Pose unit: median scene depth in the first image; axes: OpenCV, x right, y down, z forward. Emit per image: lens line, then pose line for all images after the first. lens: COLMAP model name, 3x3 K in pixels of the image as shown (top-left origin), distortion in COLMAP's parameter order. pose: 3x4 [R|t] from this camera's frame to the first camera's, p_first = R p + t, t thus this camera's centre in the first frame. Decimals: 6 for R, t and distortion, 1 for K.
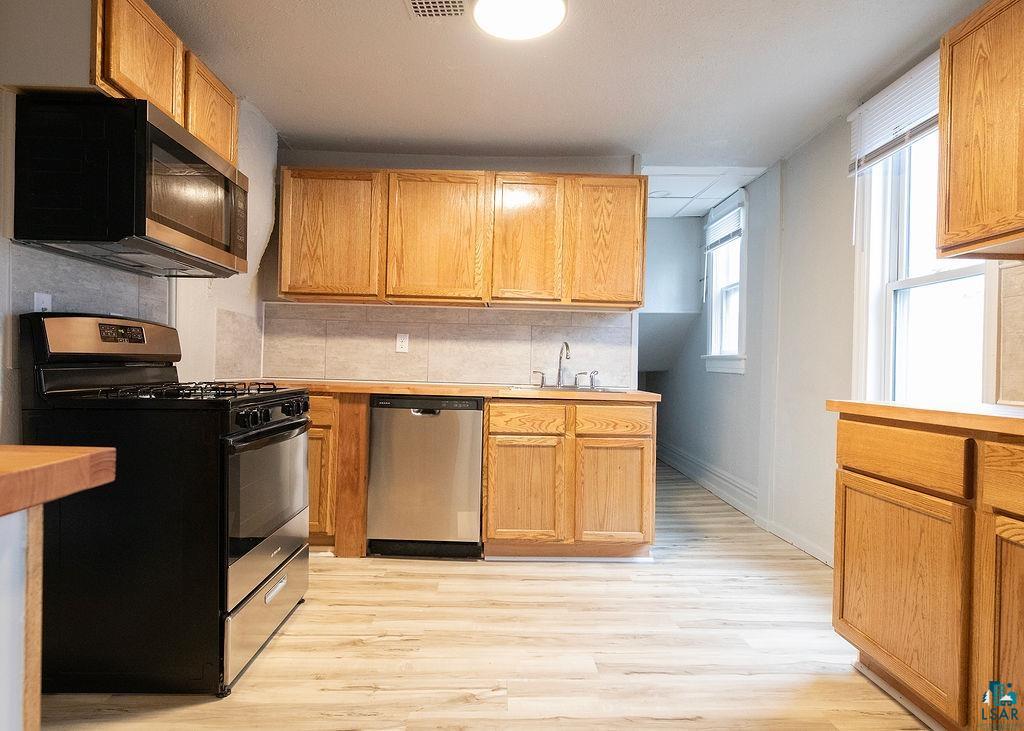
lens RADIAL K [[582.5, 0, 512.3], [0, 582.5, 368.2], [0, 0, 1]] dist [0.007331, 0.001023]
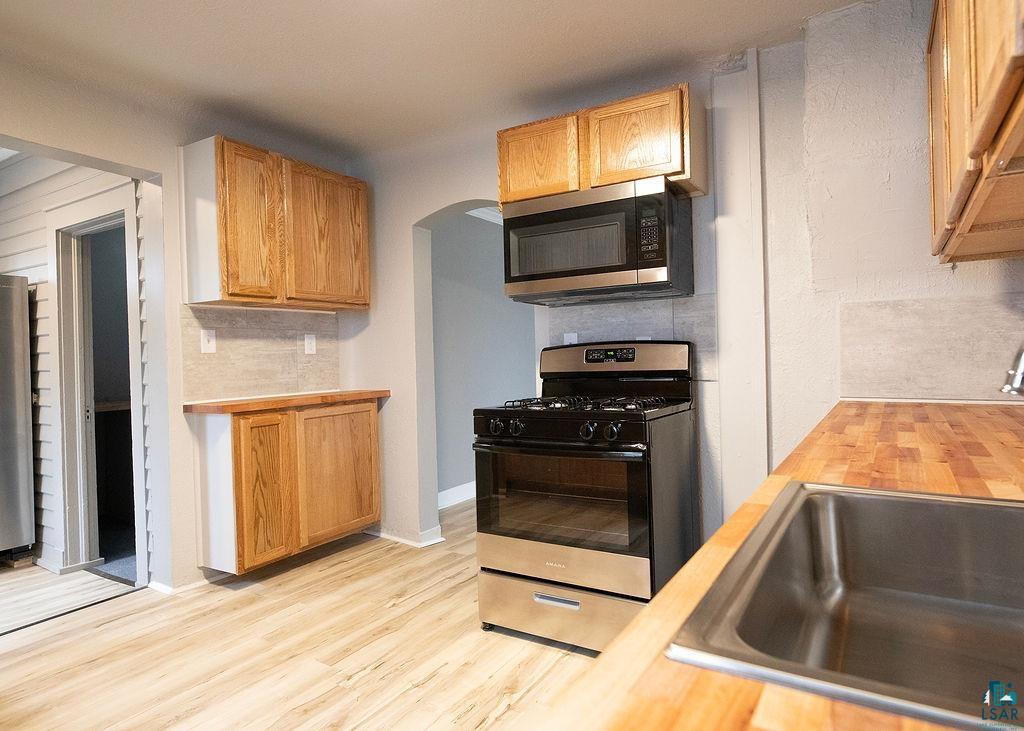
lens RADIAL K [[582.5, 0, 528.5], [0, 582.5, 358.3], [0, 0, 1]] dist [0.007331, 0.001023]
pose [[-0.536535, -0.008635, -0.843834, 0.562379], [0.009387, 0.999825, -0.016200, -0.038068], [0.843826, -0.016613, -0.536360, 1.734260]]
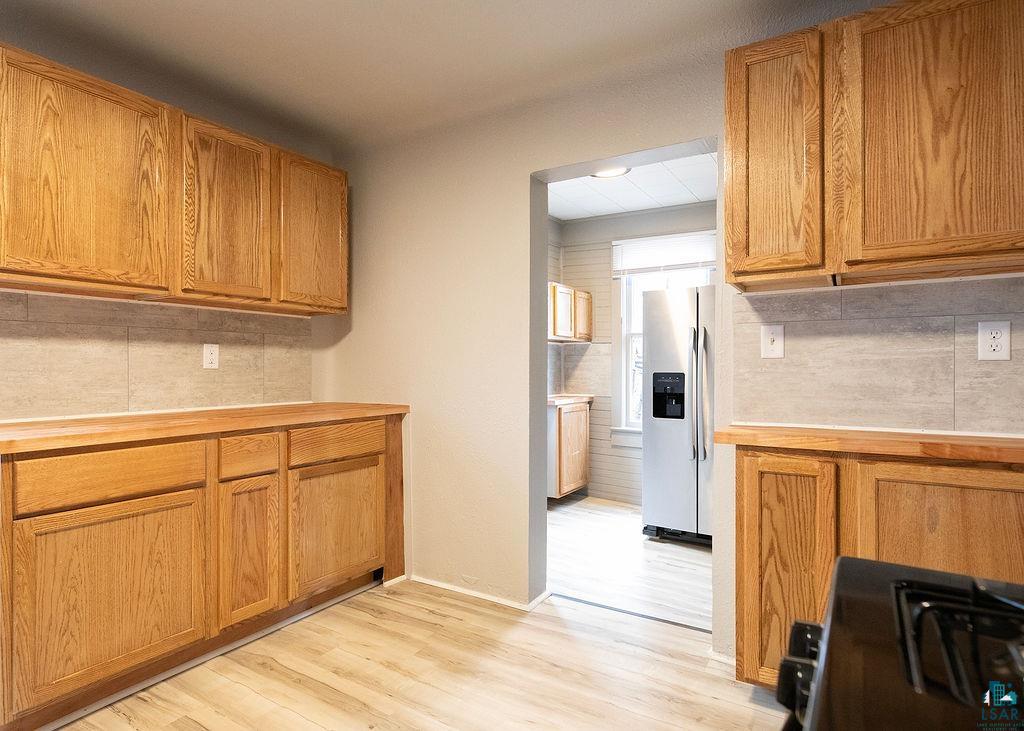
lens RADIAL K [[582.5, 0, 510.6], [0, 582.5, 366.2], [0, 0, 1]] dist [0.007331, 0.001023]
pose [[-0.828892, -0.023662, 0.558908, -0.517520], [-0.017268, 0.999711, 0.016715, -0.079825], [-0.559142, 0.004204, -0.829061, 1.384897]]
